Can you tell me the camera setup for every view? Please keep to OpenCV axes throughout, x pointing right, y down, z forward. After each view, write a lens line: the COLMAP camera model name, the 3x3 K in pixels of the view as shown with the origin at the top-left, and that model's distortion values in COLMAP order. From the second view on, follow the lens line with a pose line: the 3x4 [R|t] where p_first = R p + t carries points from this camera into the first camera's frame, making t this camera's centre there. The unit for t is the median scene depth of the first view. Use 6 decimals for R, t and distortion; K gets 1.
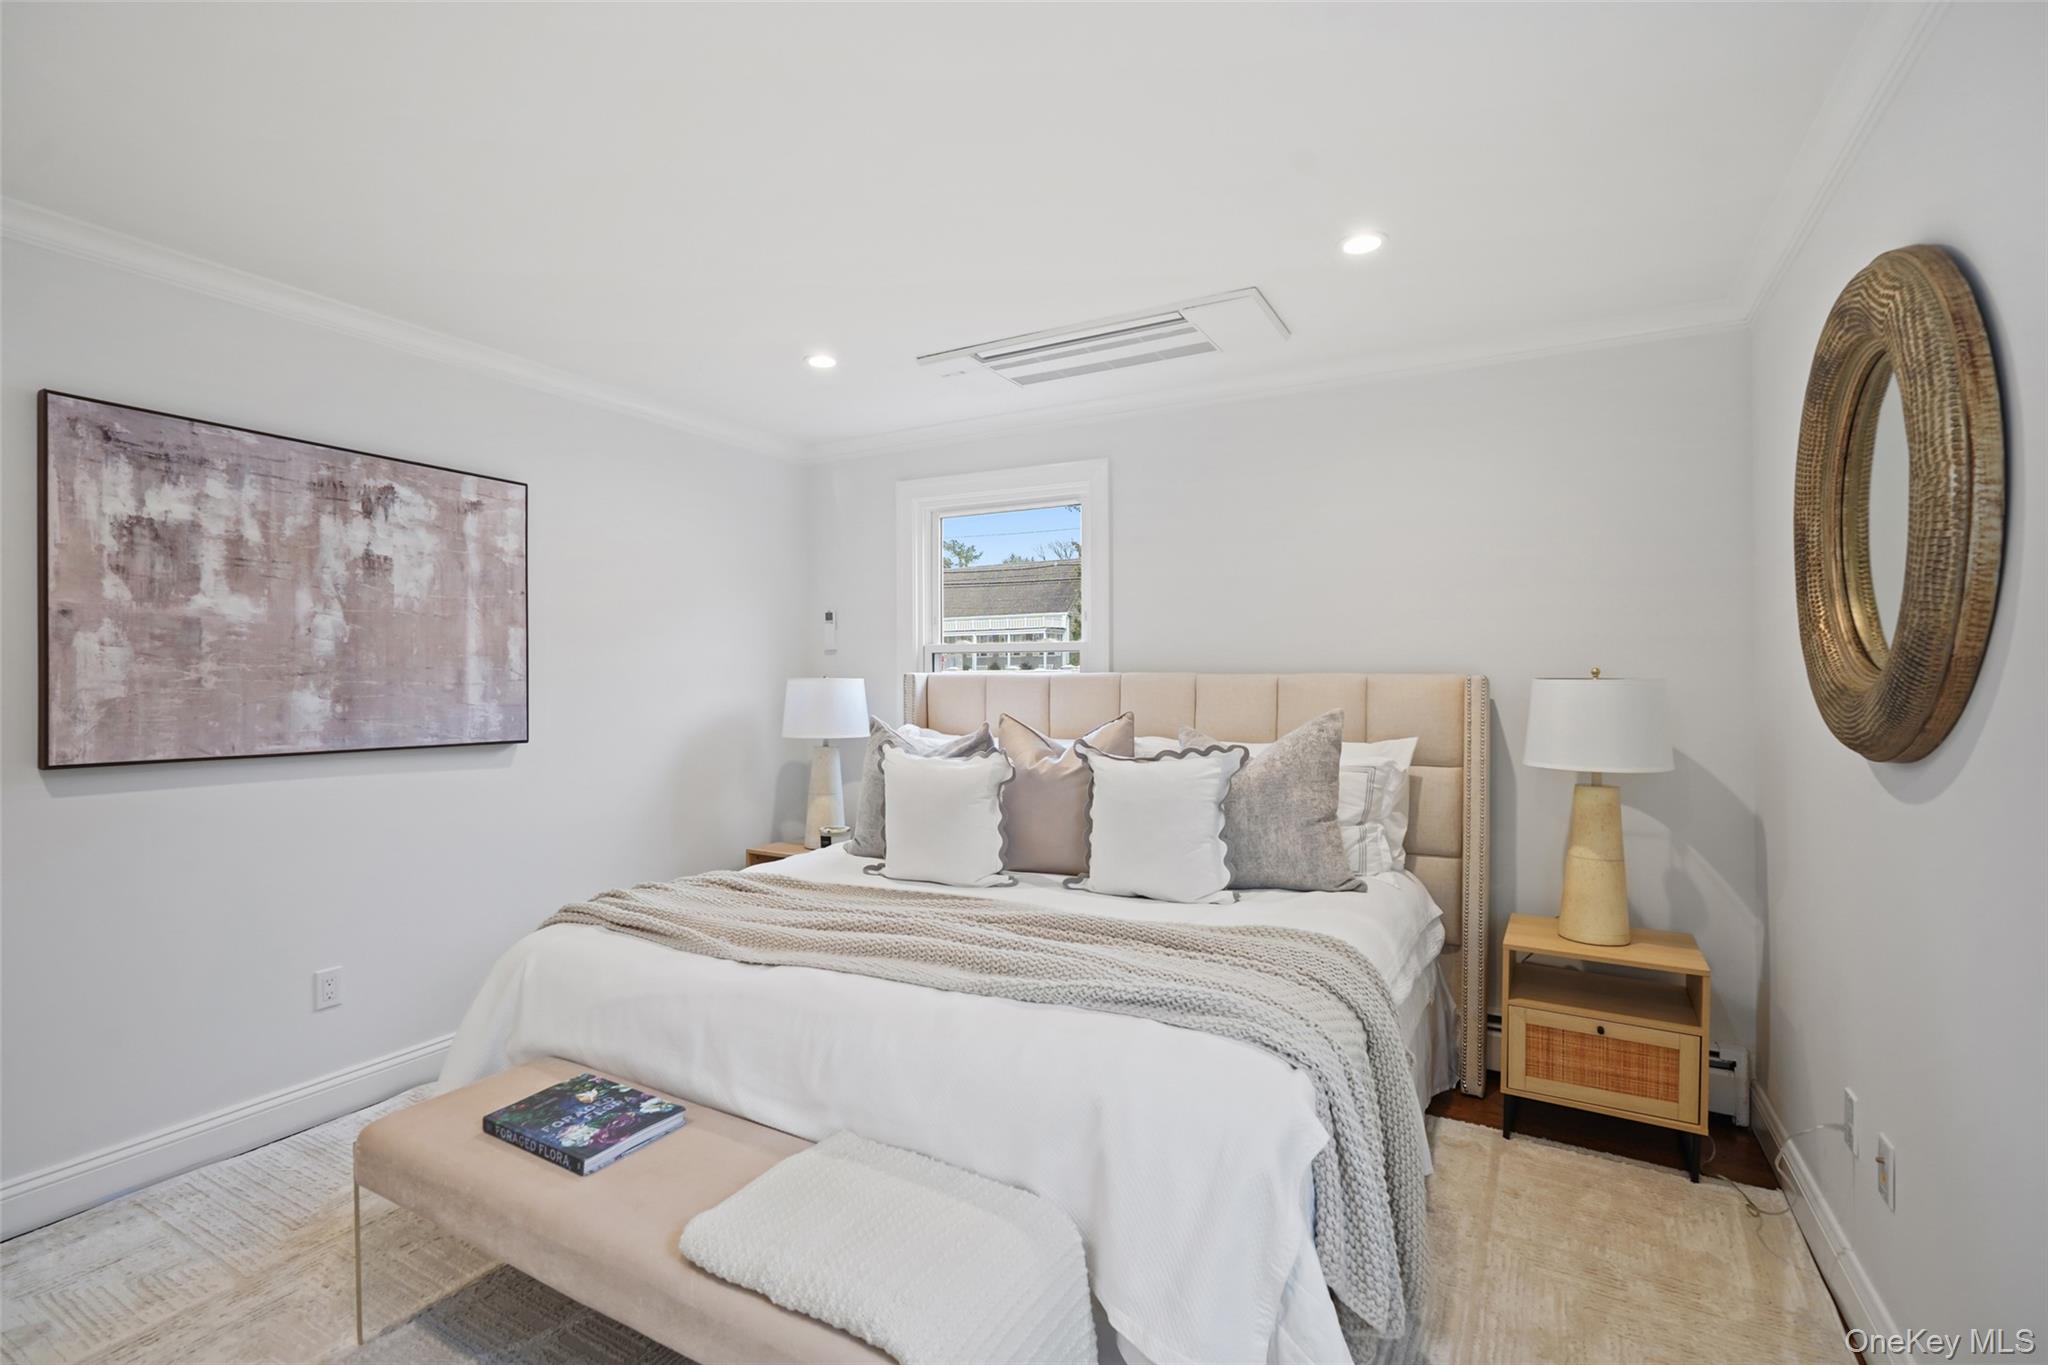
lens RADIAL K [[944.2, 0, 1024.7], [0, 944.2, 670.5], [0, 0, 1]] dist [0.004685, 0.001237]
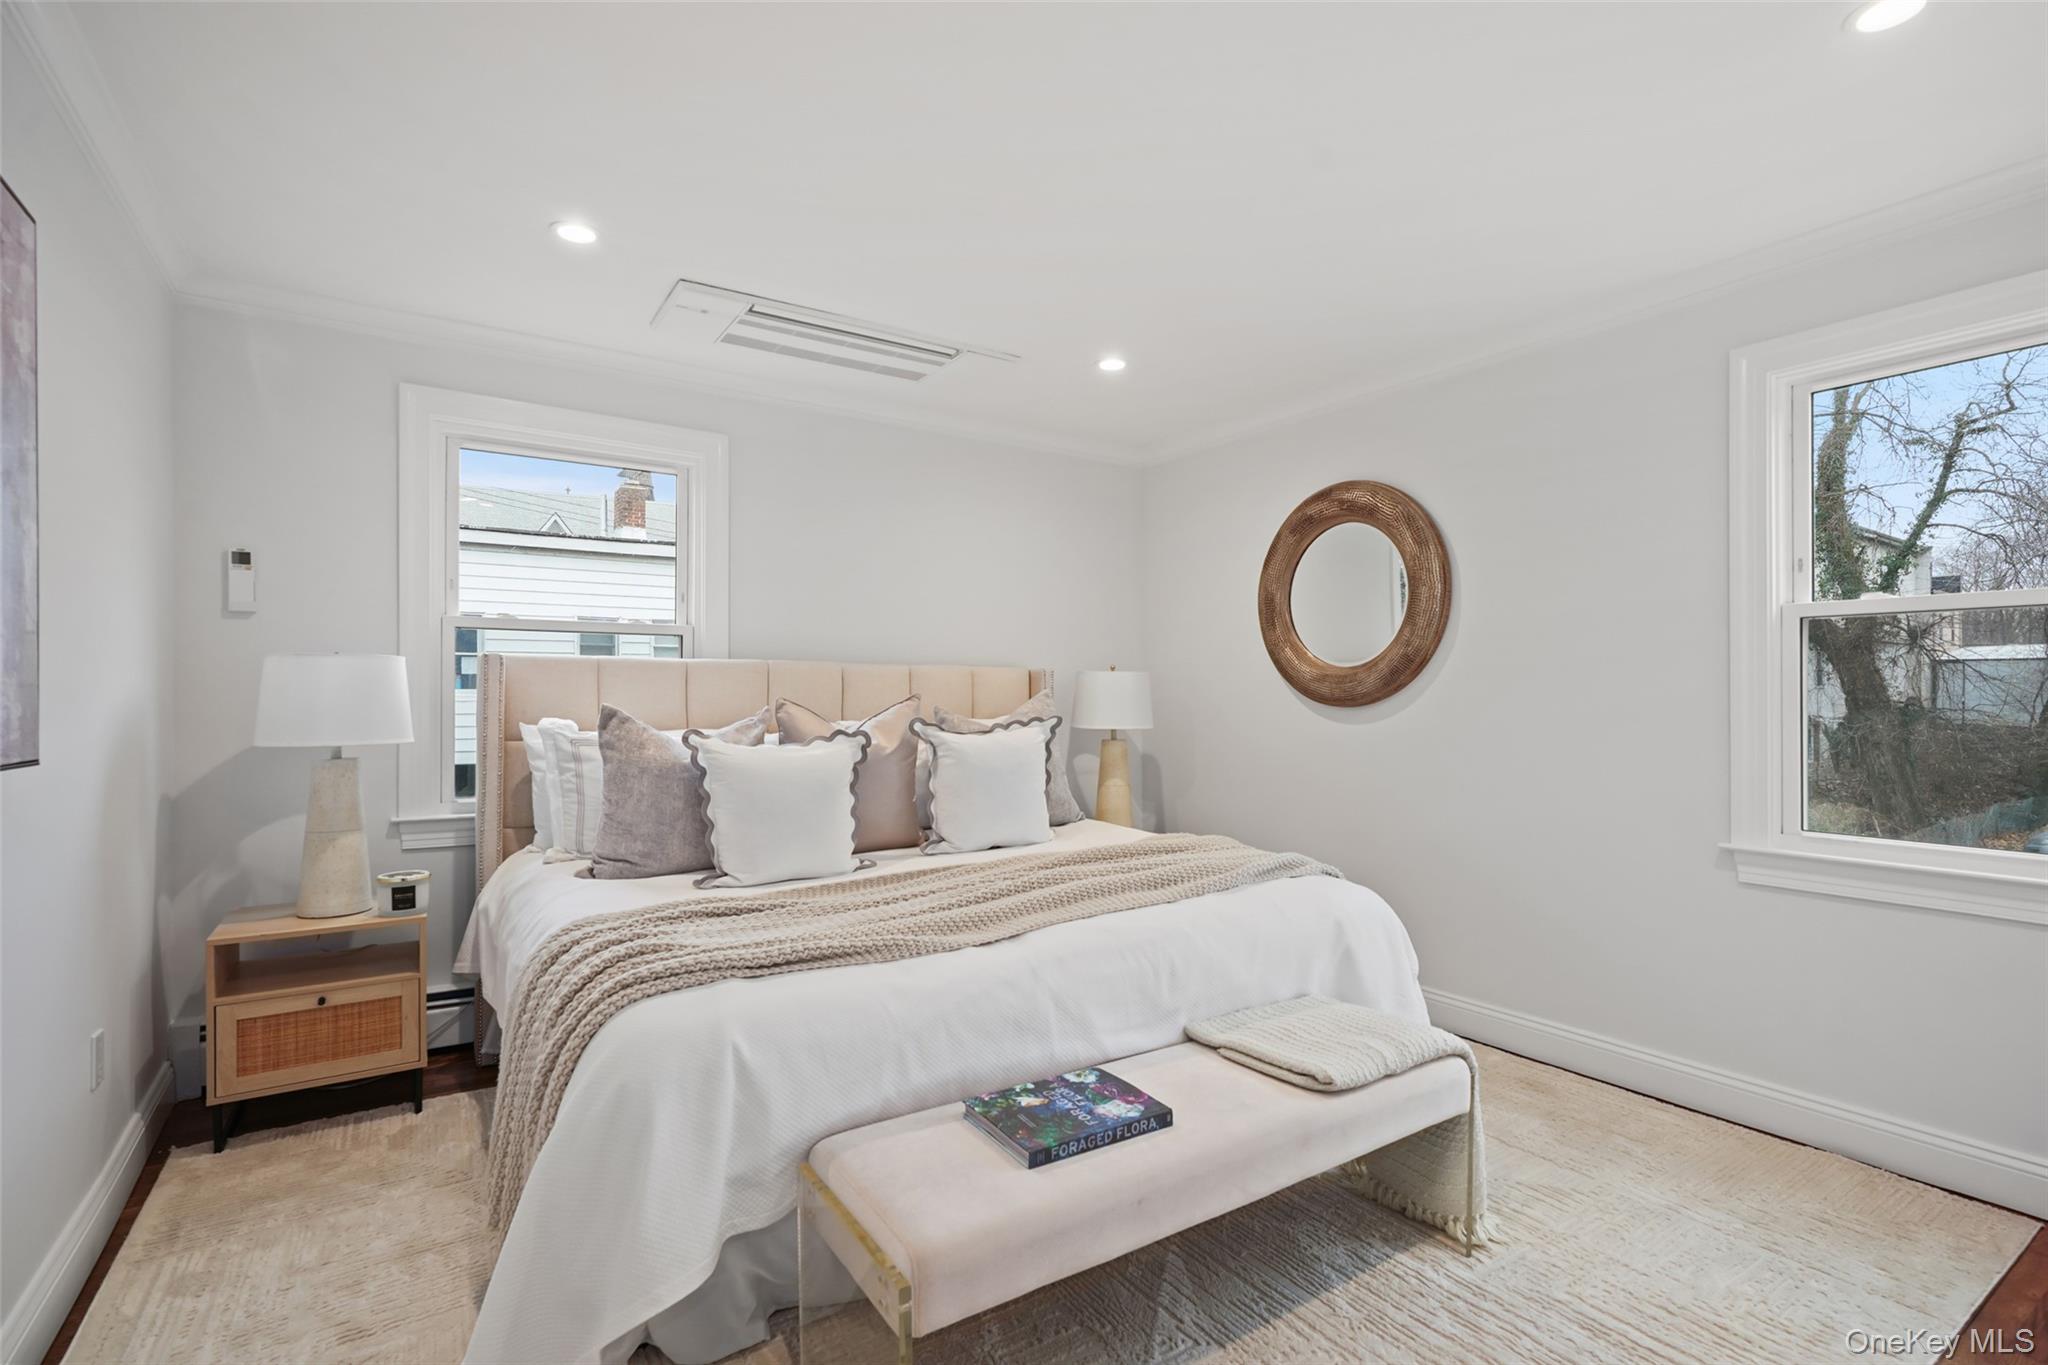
lens RADIAL K [[944.2, 0, 1015.8], [0, 944.2, 695.3], [0, 0, 1]] dist [0.004685, 0.001237]
pose [[0.455299, -0.006548, 0.890315, -0.780510], [-0.014543, 0.999785, 0.014790, 0.025539], [-0.890220, -0.019682, 0.455105, 0.366245]]
